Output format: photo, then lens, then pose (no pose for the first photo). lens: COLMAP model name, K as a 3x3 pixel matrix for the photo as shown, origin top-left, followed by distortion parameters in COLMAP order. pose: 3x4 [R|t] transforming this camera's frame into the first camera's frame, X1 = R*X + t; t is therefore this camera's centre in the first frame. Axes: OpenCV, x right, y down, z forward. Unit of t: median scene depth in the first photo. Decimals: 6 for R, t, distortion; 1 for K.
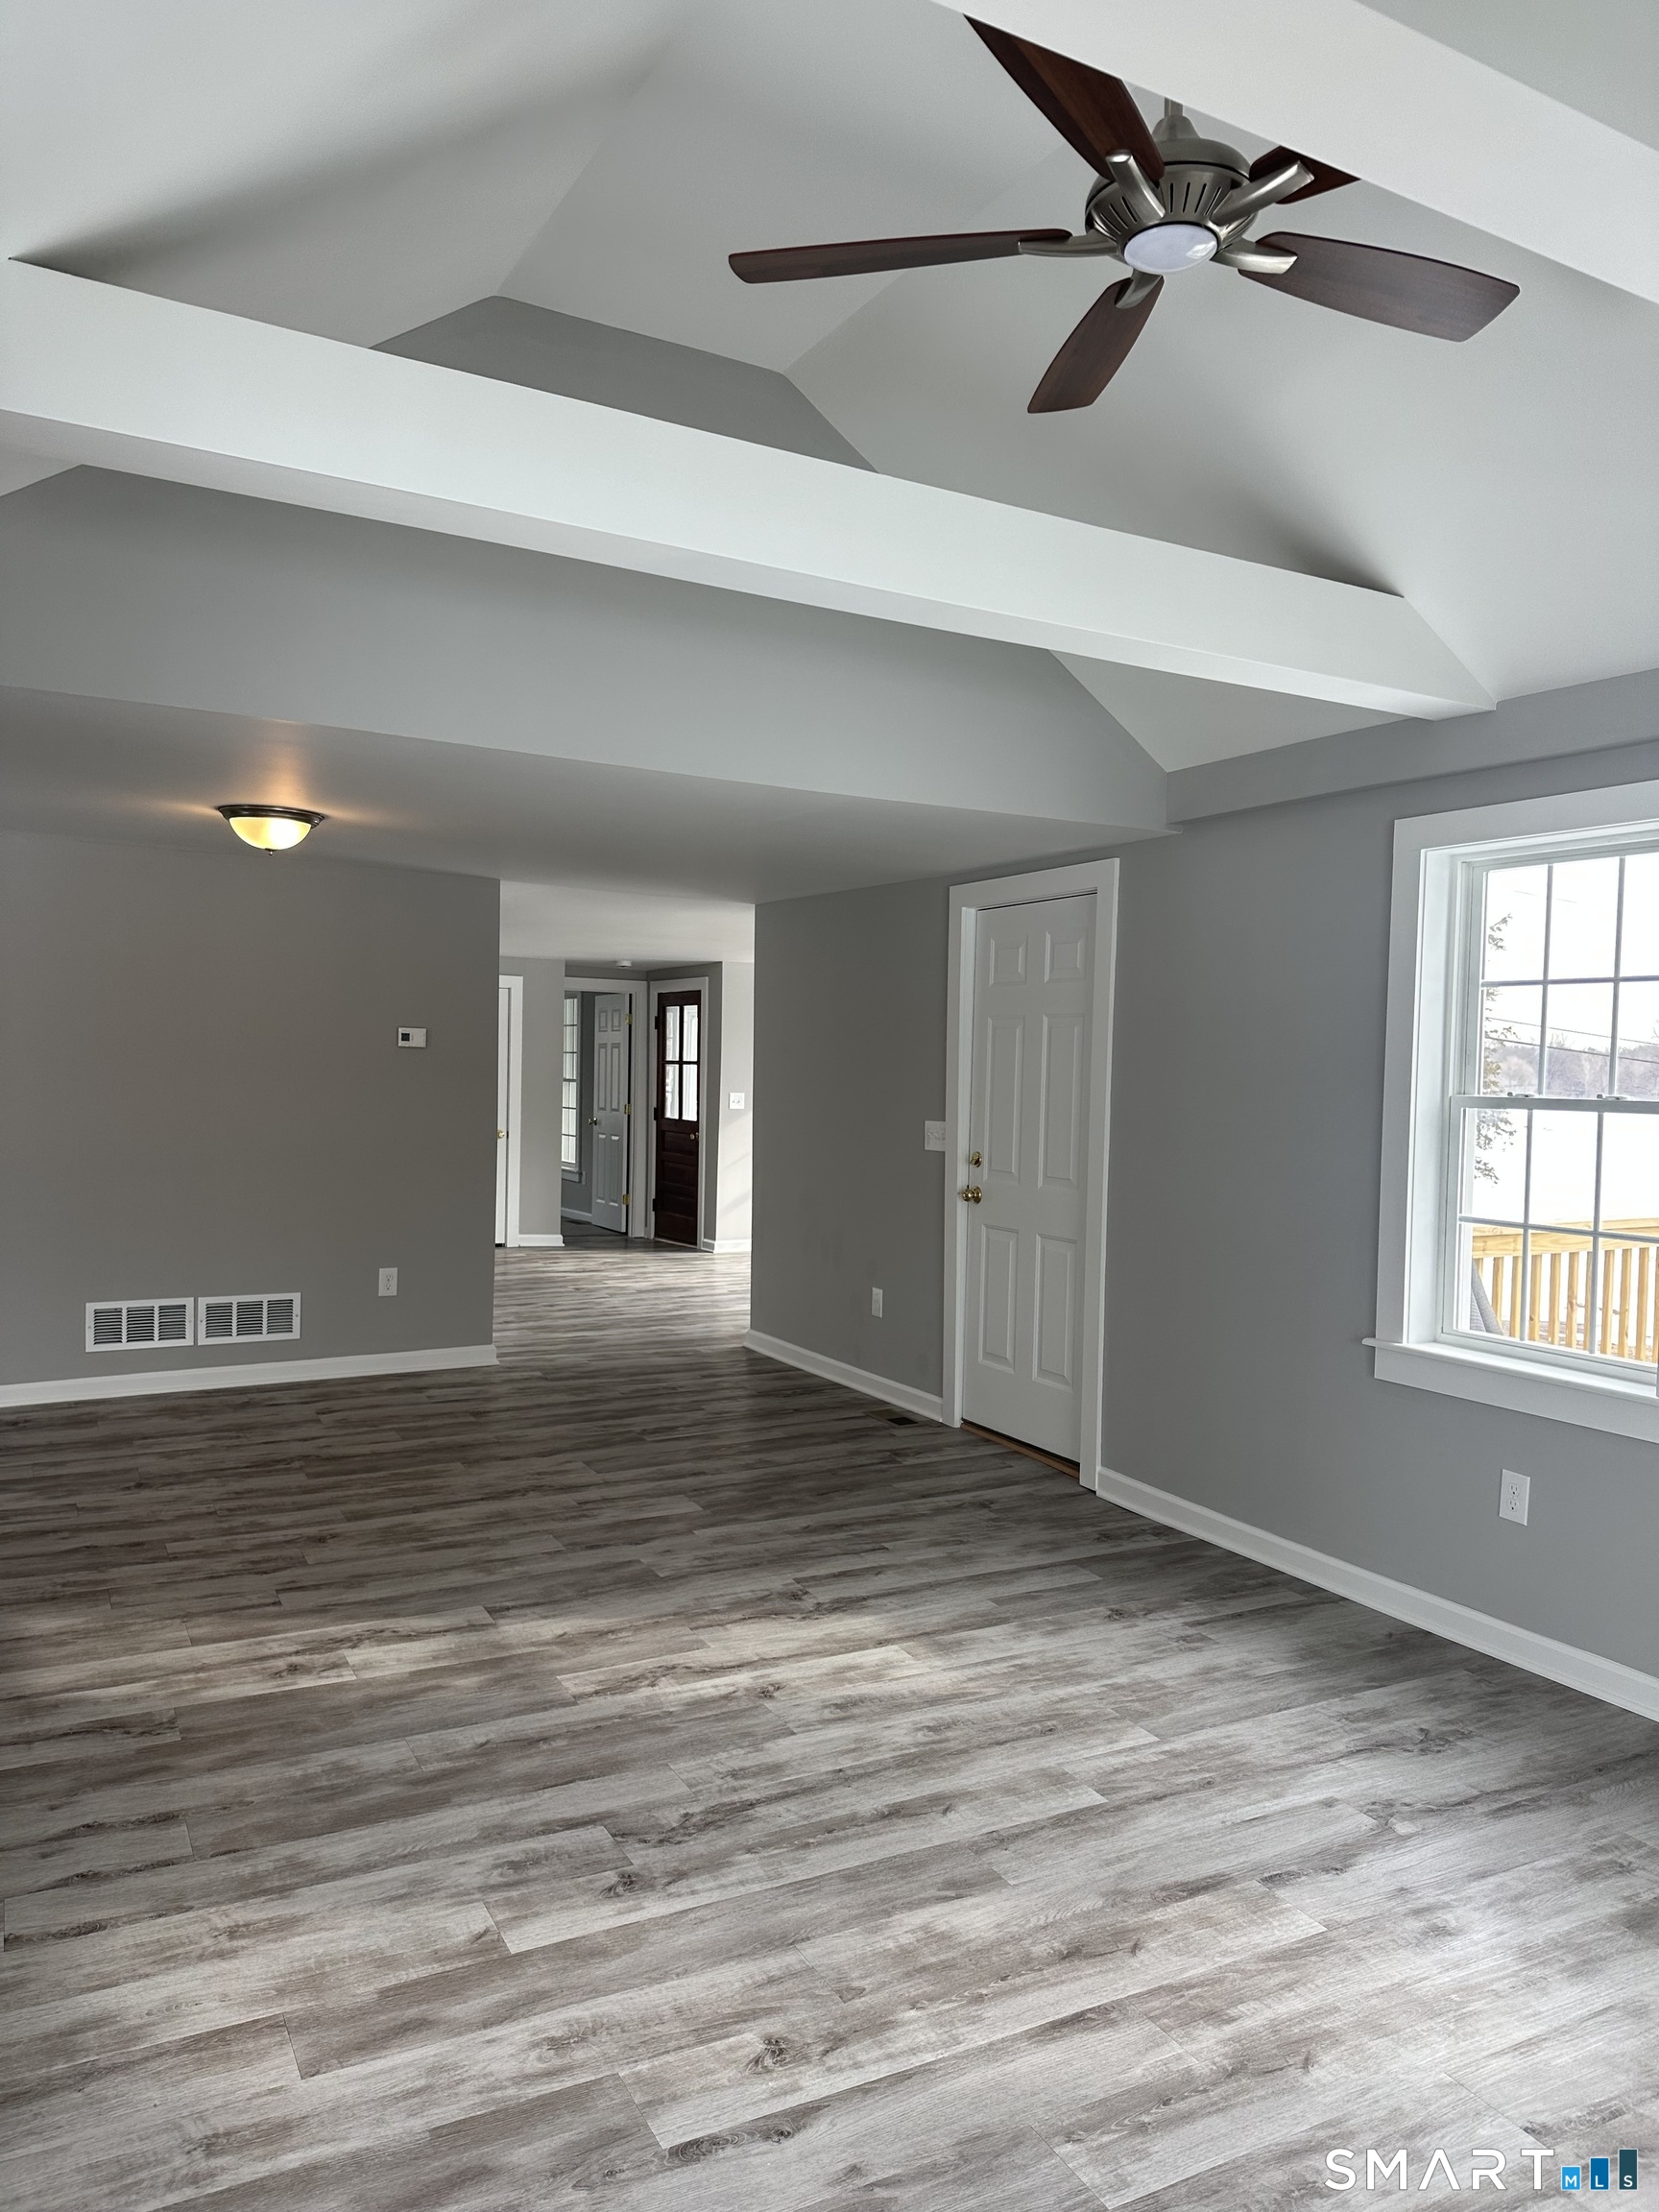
lens RADIAL K [[1560.2, 0, 808.9], [0, 1560.2, 1099.0], [0, 0, 1]] dist [0.057367, -0.065126]
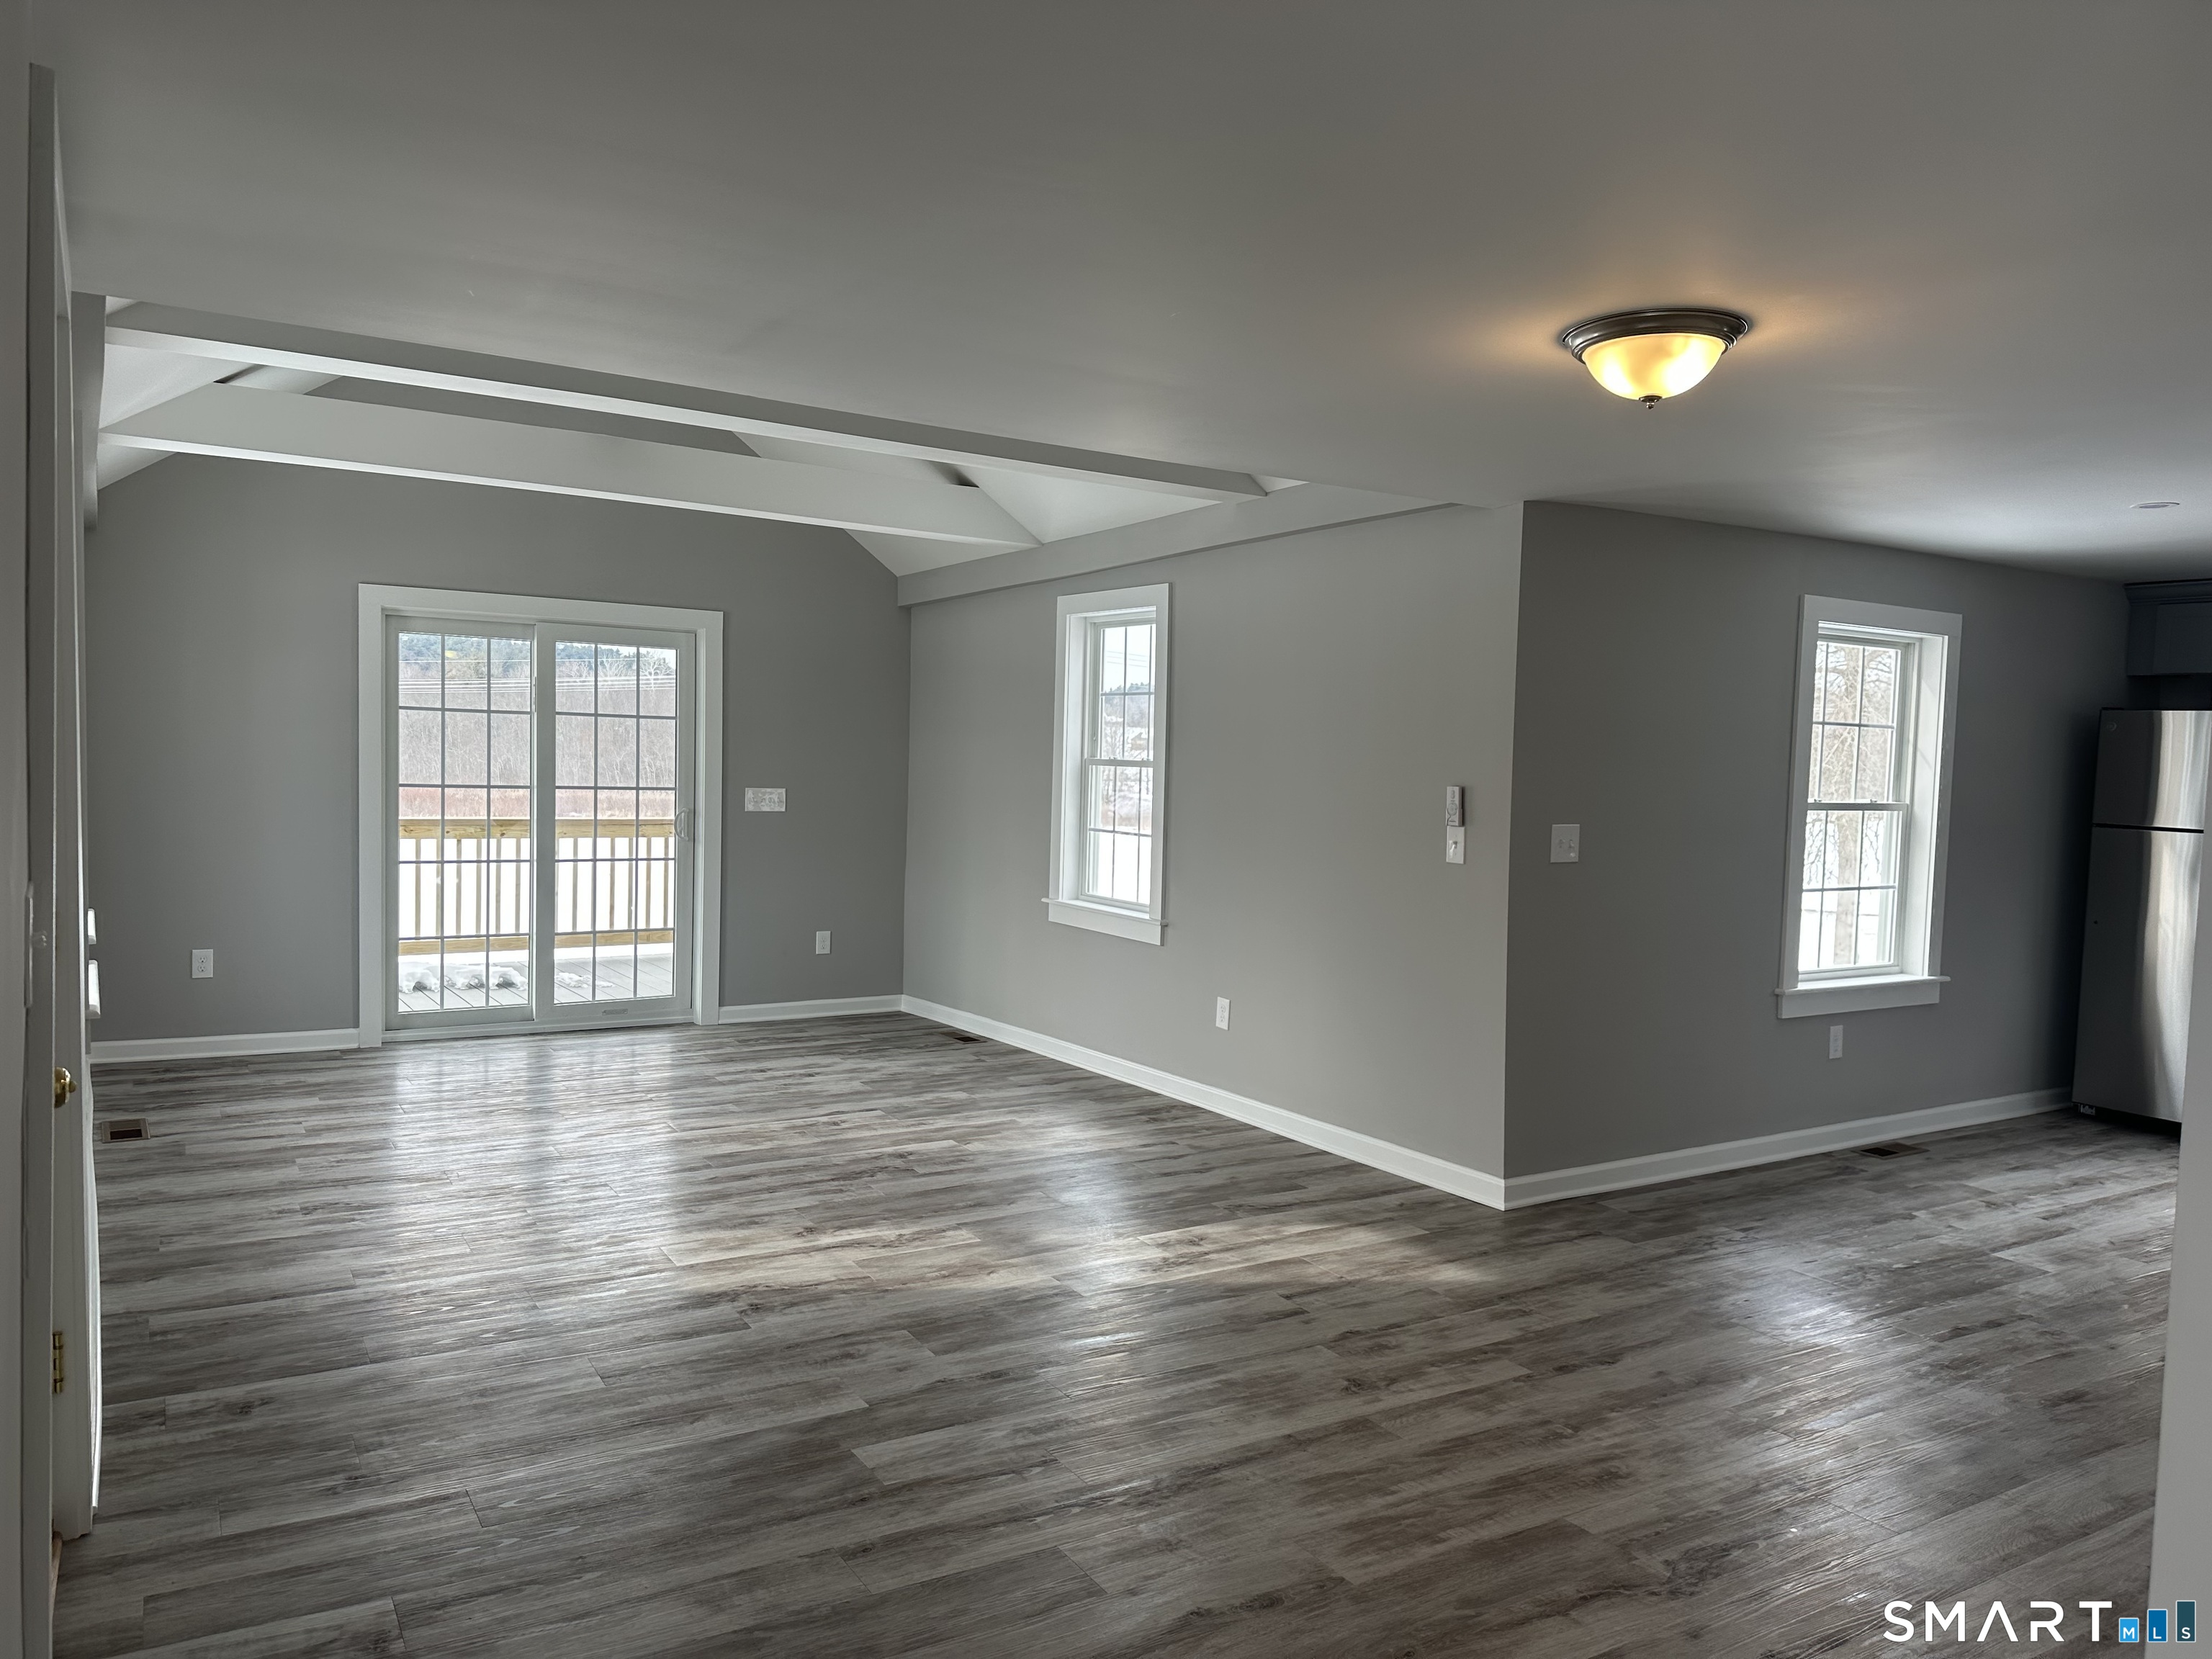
lens RADIAL K [[1560.2, 0, 1108.8], [0, 1560.2, 831.6], [0, 0, 1]] dist [0.057367, -0.065126]
pose [[-0.995709, -0.047626, -0.079343, -0.143367], [-0.053396, 0.995956, 0.072253, -0.043879], [0.075581, 0.076180, -0.994225, 2.125548]]
